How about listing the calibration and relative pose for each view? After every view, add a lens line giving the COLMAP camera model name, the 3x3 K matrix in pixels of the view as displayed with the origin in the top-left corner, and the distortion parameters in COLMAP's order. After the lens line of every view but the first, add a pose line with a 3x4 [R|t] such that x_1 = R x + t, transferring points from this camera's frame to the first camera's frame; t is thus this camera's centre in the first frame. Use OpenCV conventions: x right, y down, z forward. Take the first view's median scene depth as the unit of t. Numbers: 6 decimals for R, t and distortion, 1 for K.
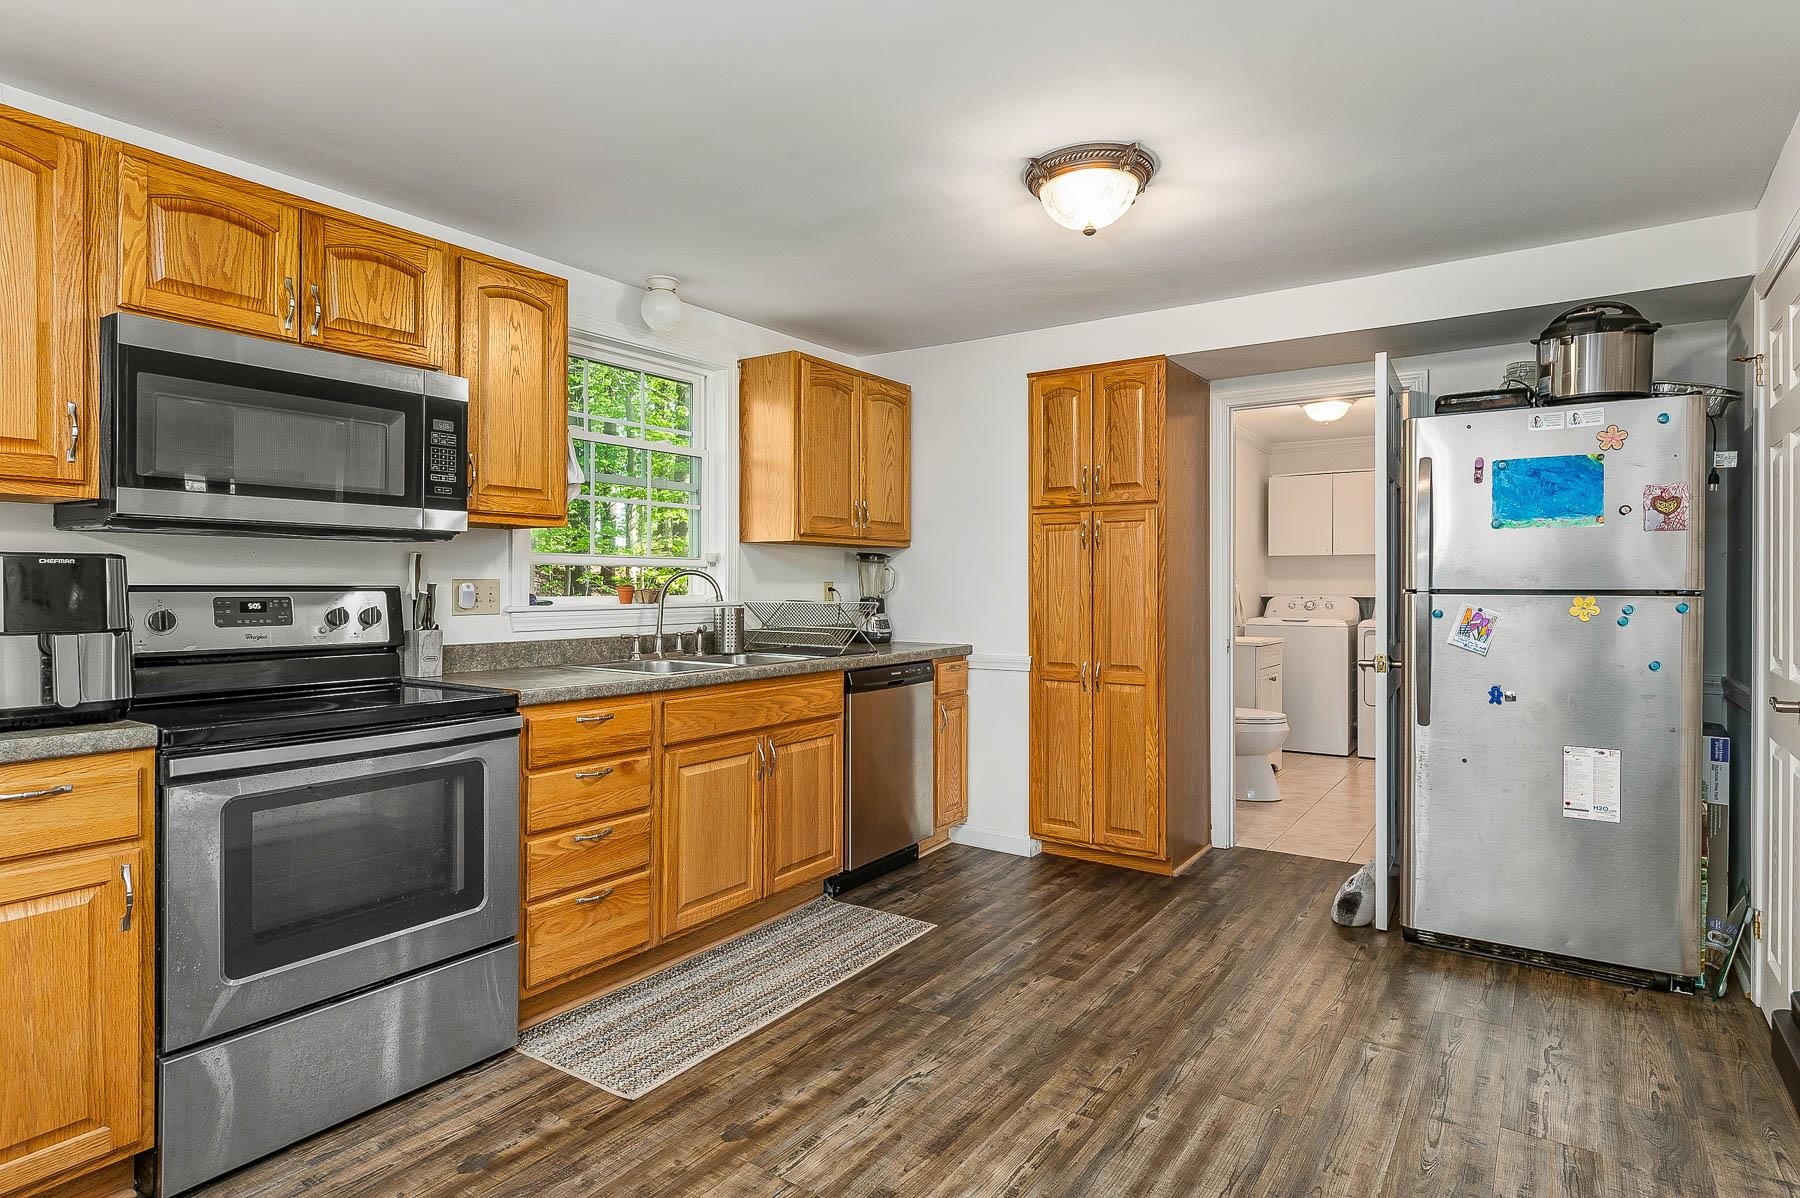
lens RADIAL K [[961.5, 0, 899.6], [0, 961.5, 596.5], [0, 0, 1]] dist [0.003873, -0.003036]
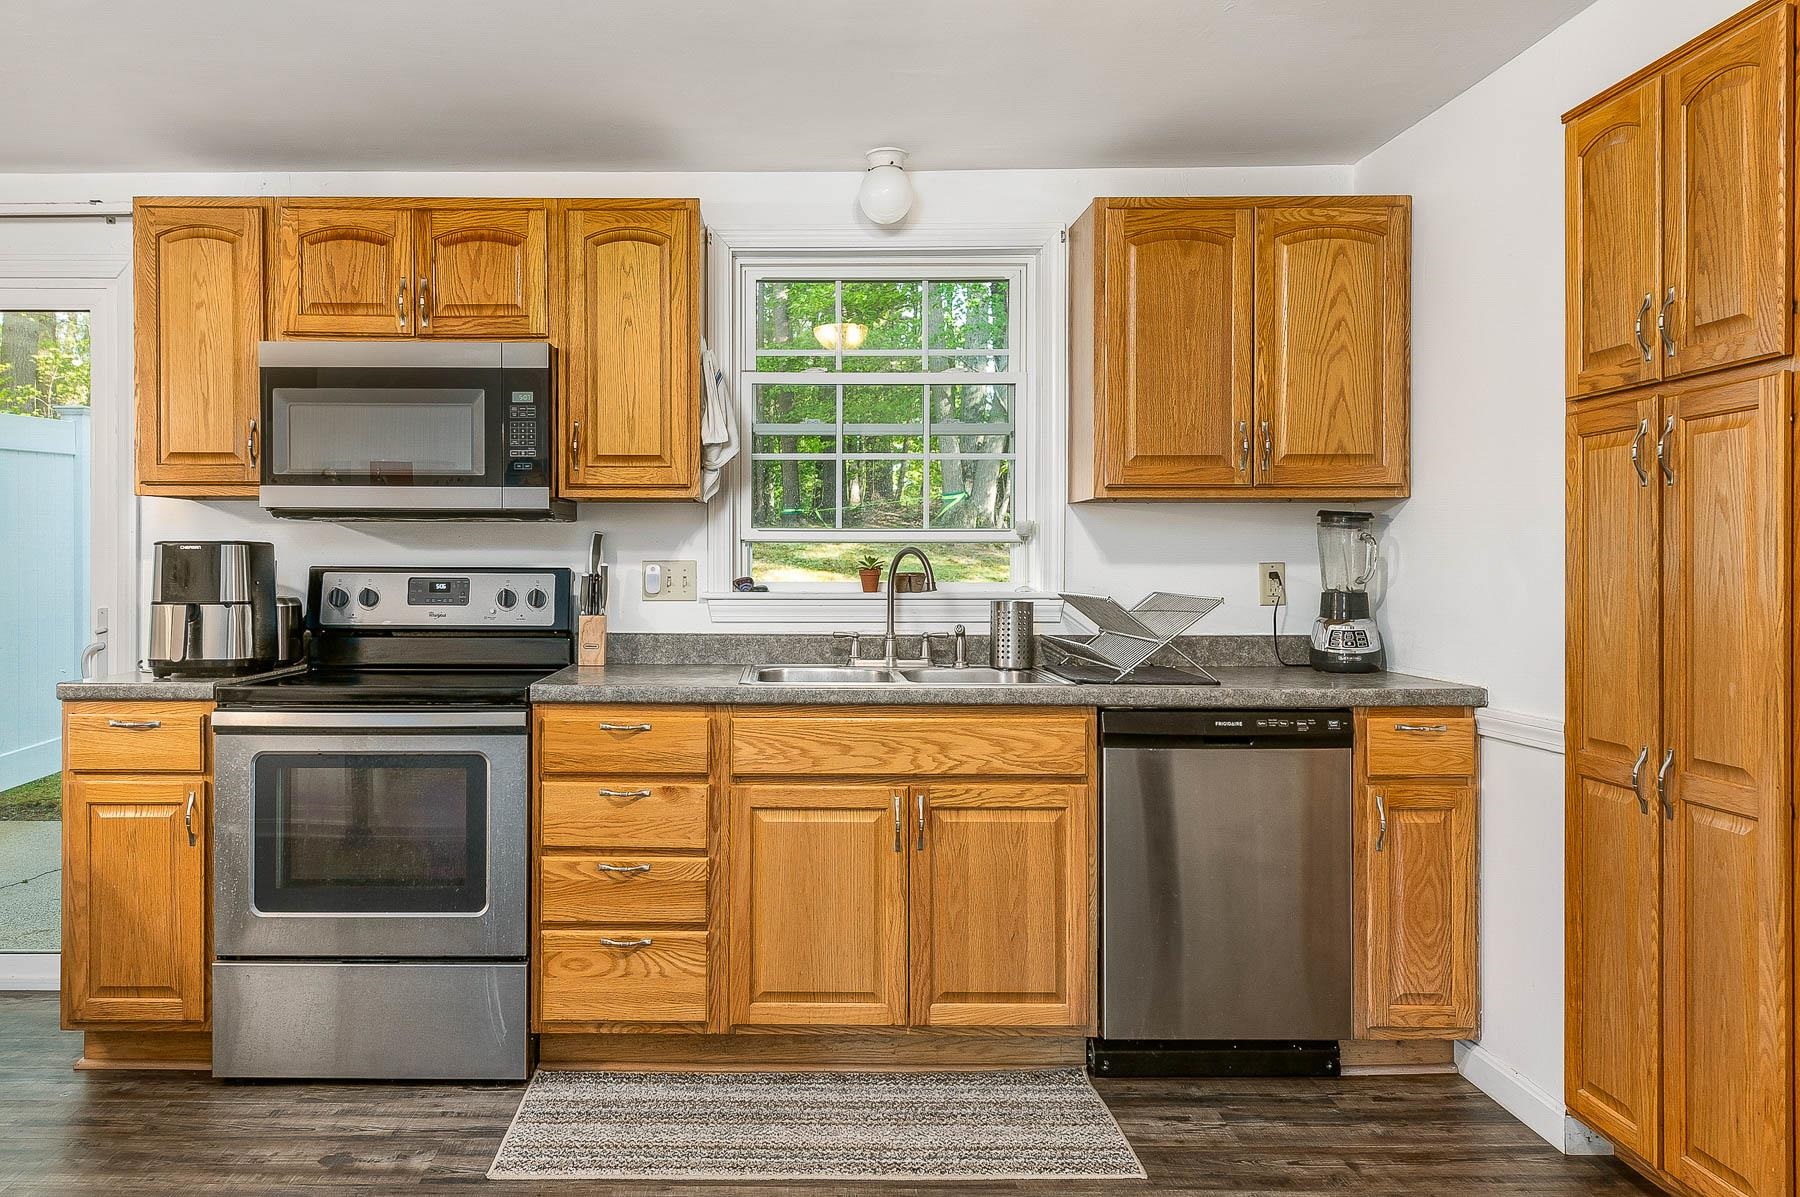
lens RADIAL K [[1311.9, 0, 899.0], [0, 1311.9, 581.8], [0, 0, 1]] dist [0.013333, 0.006730]
pose [[0.535974, 0.009784, -0.844178, 0.763869], [-0.011722, 0.999923, 0.004147, -0.006362], [0.844153, 0.007673, 0.536048, 0.589788]]
